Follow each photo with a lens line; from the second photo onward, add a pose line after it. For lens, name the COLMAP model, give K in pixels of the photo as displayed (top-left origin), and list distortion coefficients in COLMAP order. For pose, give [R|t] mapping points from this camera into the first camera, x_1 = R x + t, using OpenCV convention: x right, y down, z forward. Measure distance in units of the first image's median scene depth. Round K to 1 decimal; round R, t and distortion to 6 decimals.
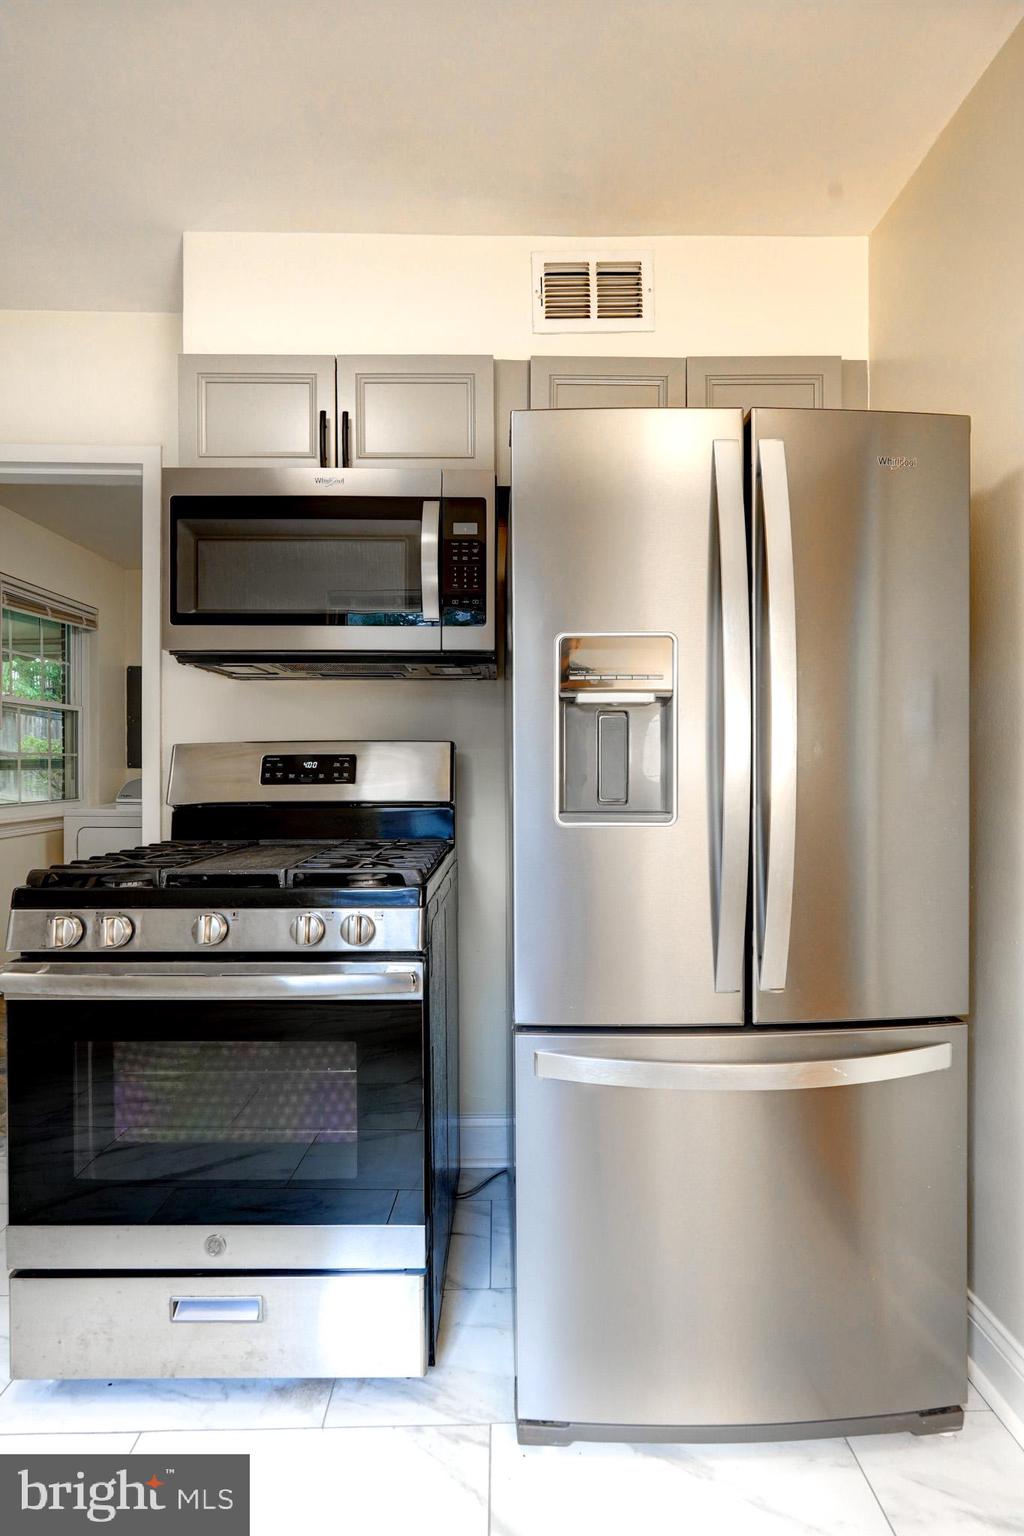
lens RADIAL K [[680.6, 0, 512.0], [0, 680.6, 768.0], [0, 0, 1]] dist [-0.016167, 0.009359]
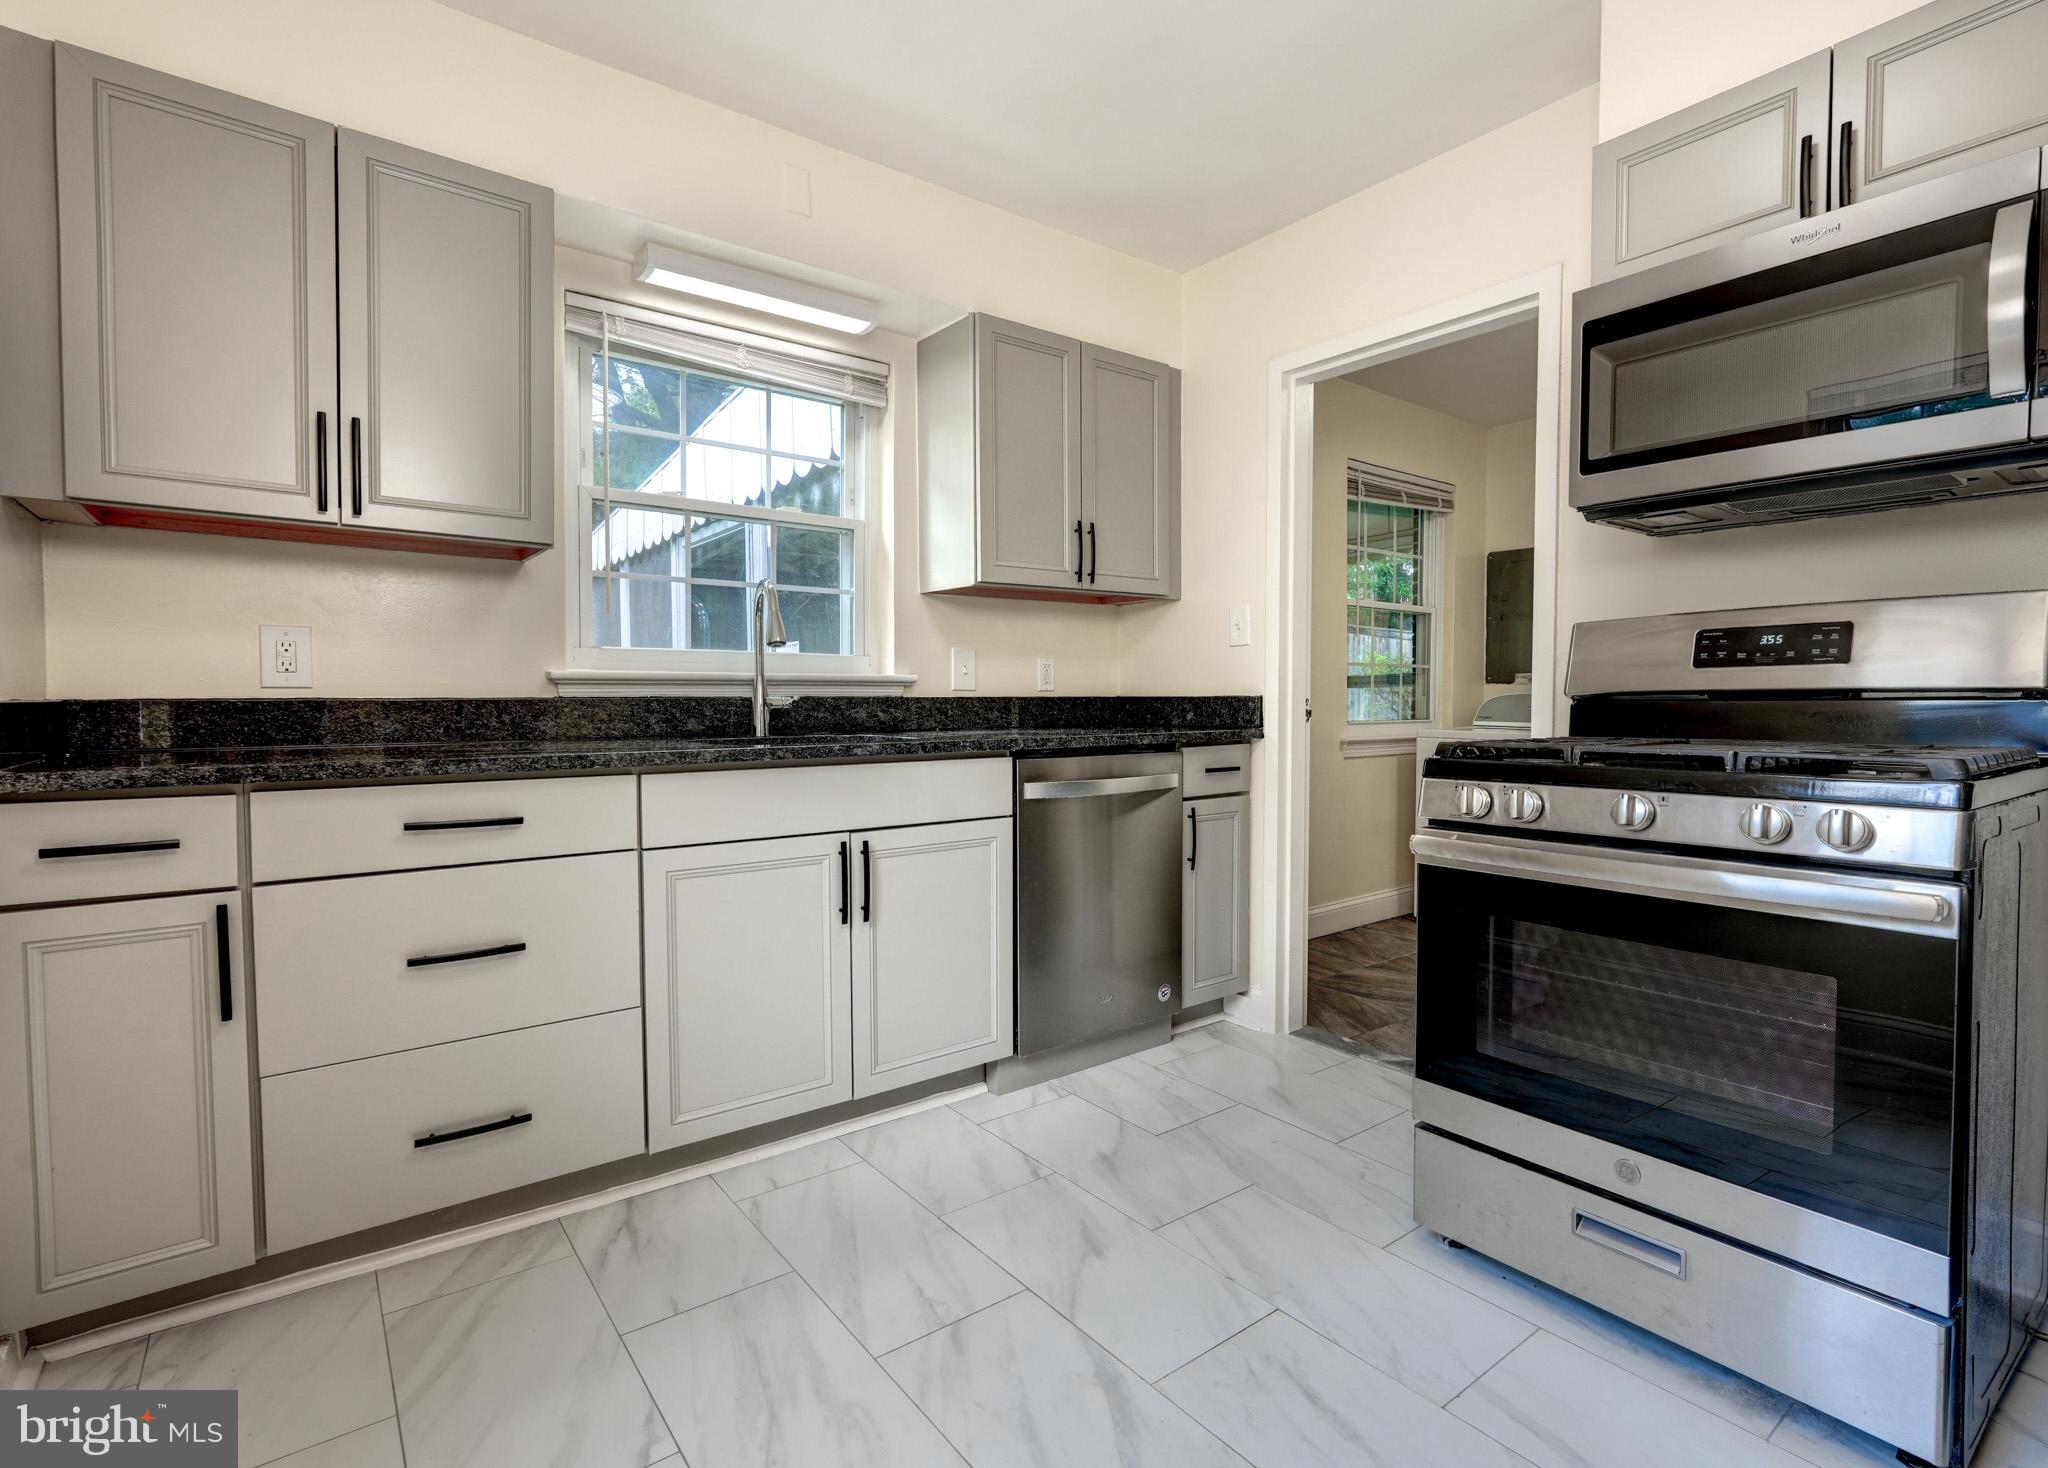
lens RADIAL K [[982.1, 0, 1024.0], [0, 982.1, 734.0], [0, 0, 1]] dist [-0.019346, 0.009663]
pose [[0.593035, 0.027964, -0.804691, 0.075439], [-0.005631, 0.999516, 0.030584, 0.076699], [0.805157, -0.013607, 0.592906, -0.284513]]
